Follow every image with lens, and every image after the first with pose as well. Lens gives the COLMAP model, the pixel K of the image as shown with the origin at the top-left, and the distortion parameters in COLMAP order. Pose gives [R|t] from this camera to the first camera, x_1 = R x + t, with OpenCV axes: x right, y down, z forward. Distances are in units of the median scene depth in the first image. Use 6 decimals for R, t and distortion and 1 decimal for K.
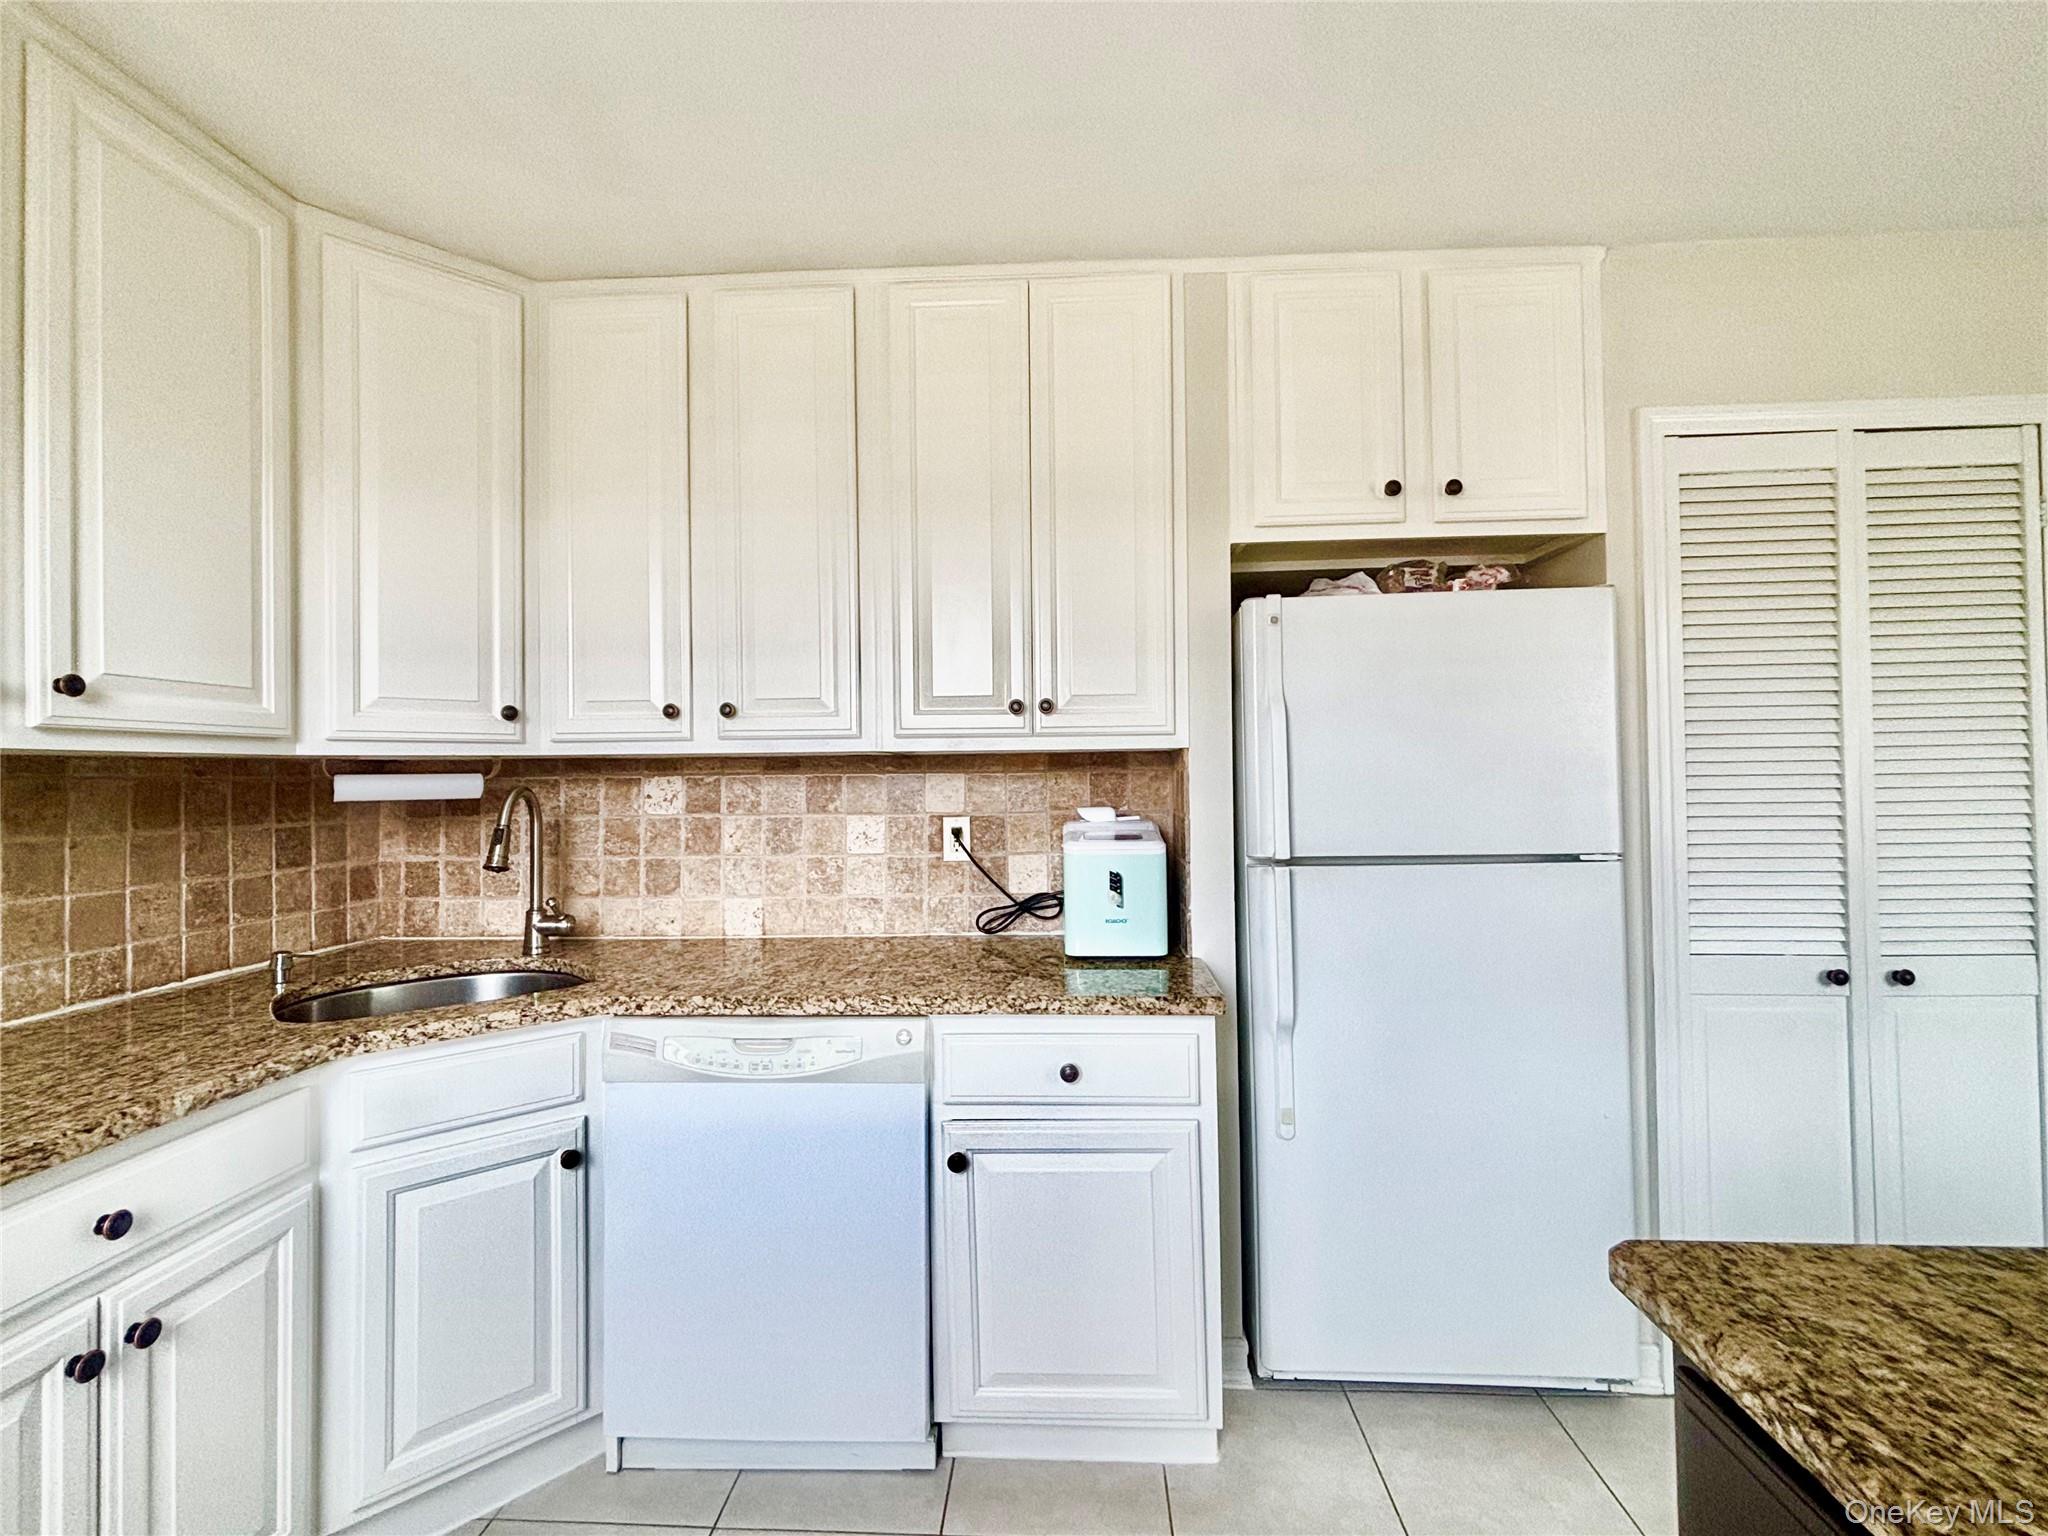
lens RADIAL K [[909.8, 0, 1022.6], [0, 909.8, 766.5], [0, 0, 1]] dist [0.002288, -0.000733]
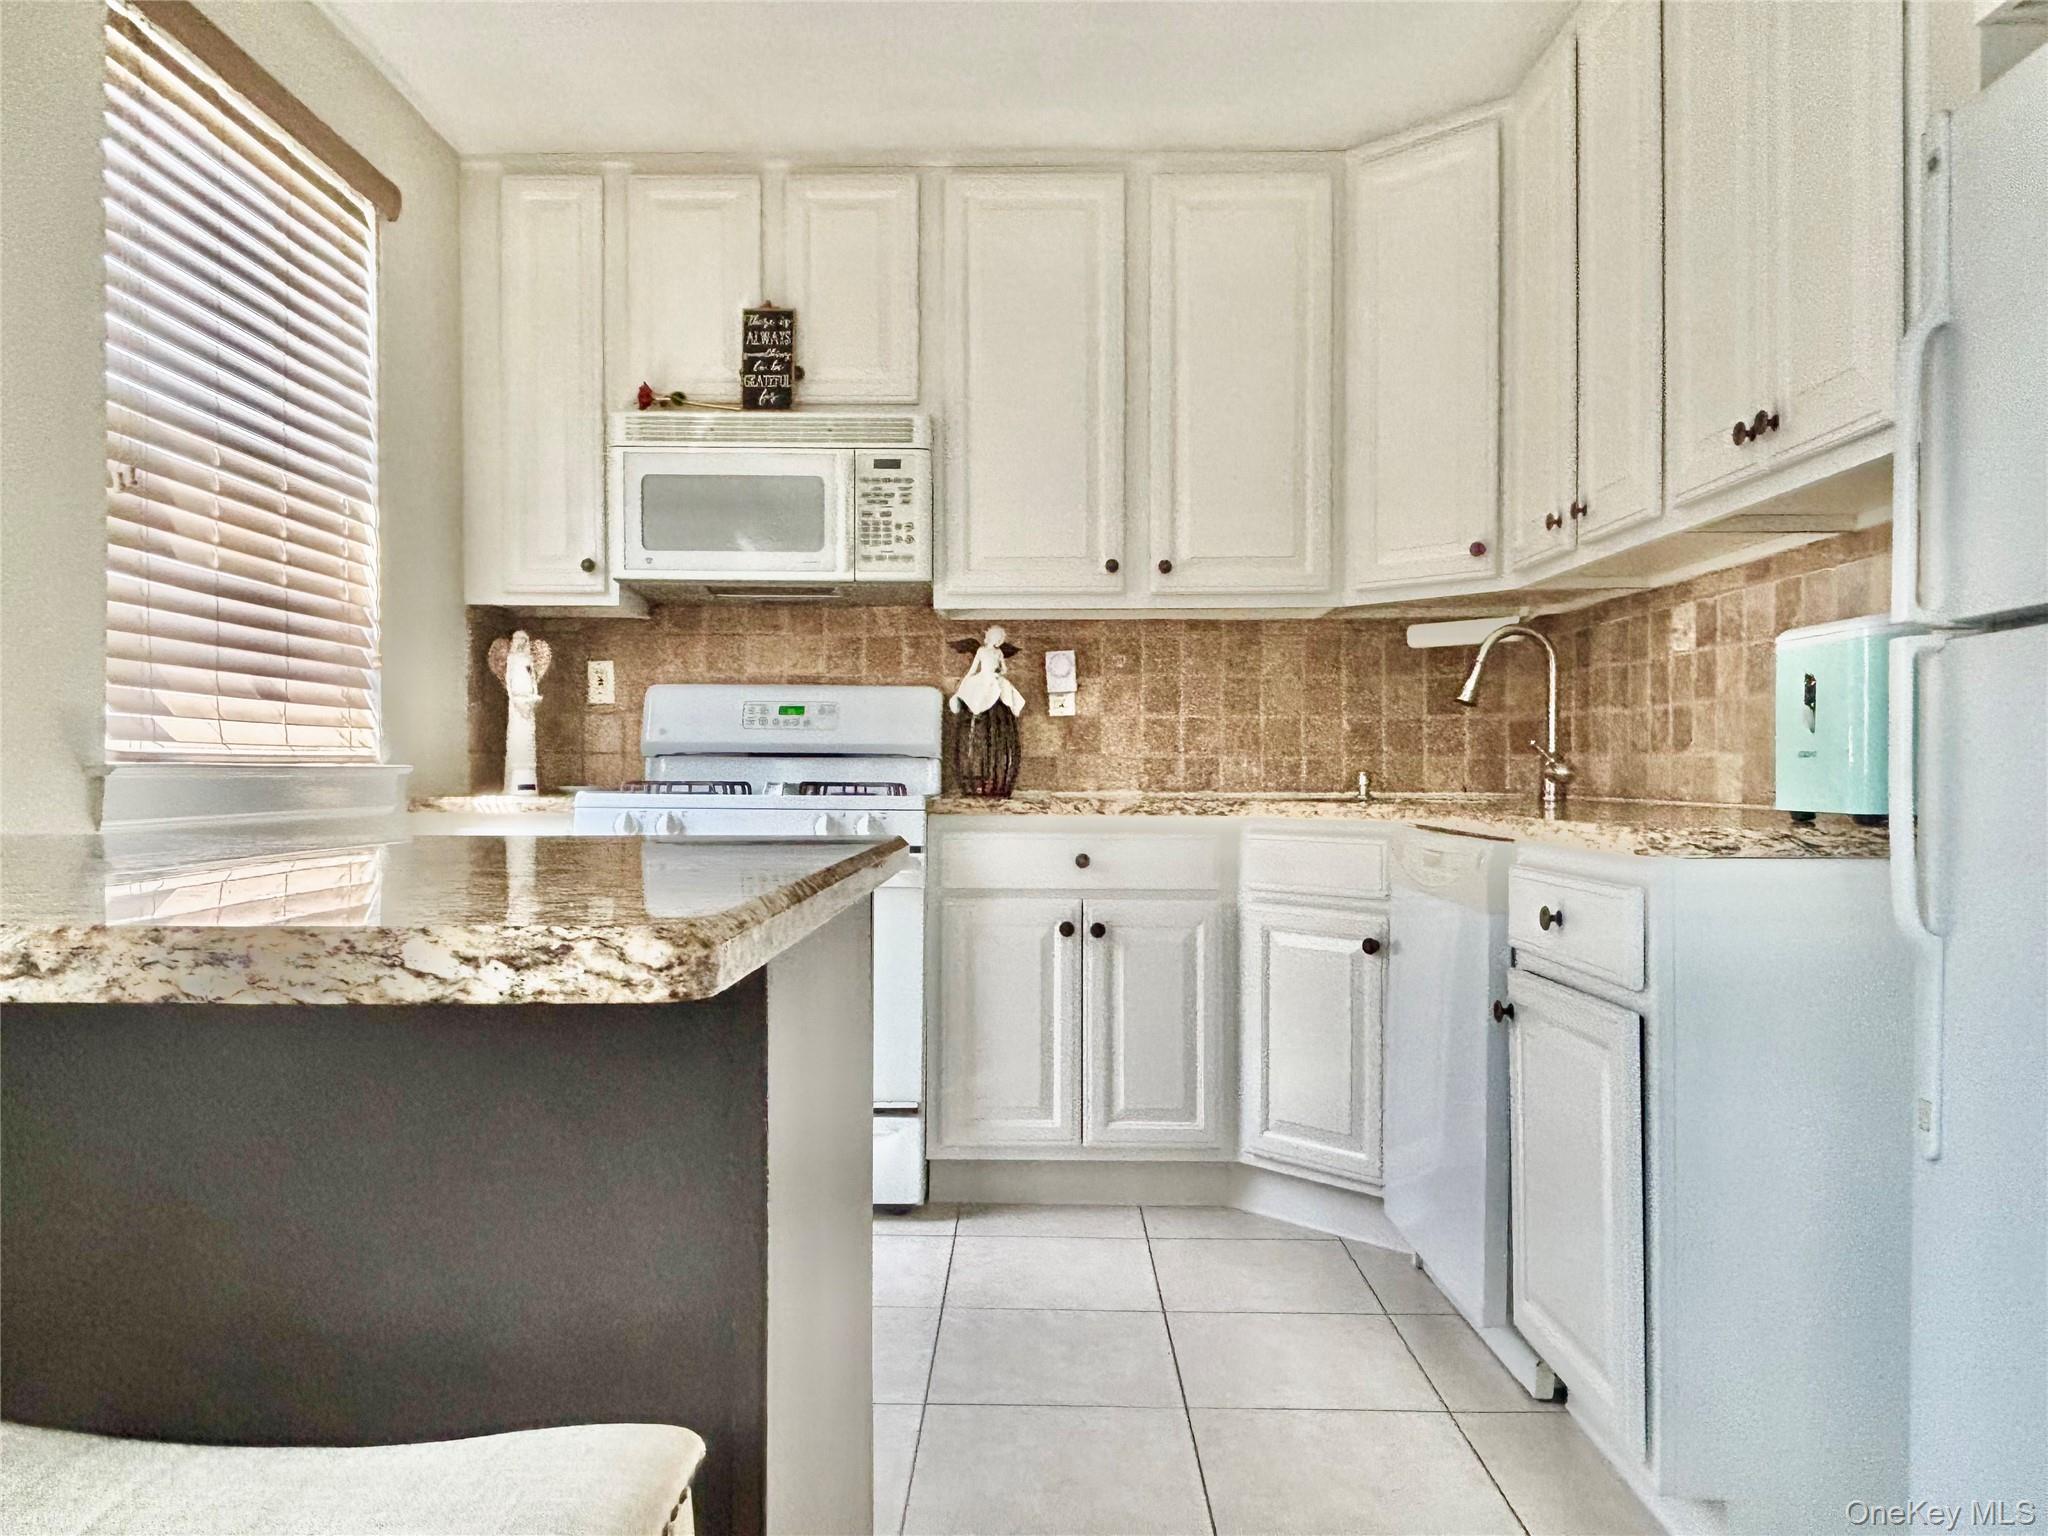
lens RADIAL K [[1450.3, 0, 1013.8], [0, 1450.3, 777.0], [0, 0, 1]] dist [0.047669, -0.054949]
pose [[0.040402, 0.017891, -0.999023, 1.098095], [0.009973, 0.999783, 0.018308, 0.168309], [0.999134, -0.010703, 0.040215, 0.443695]]
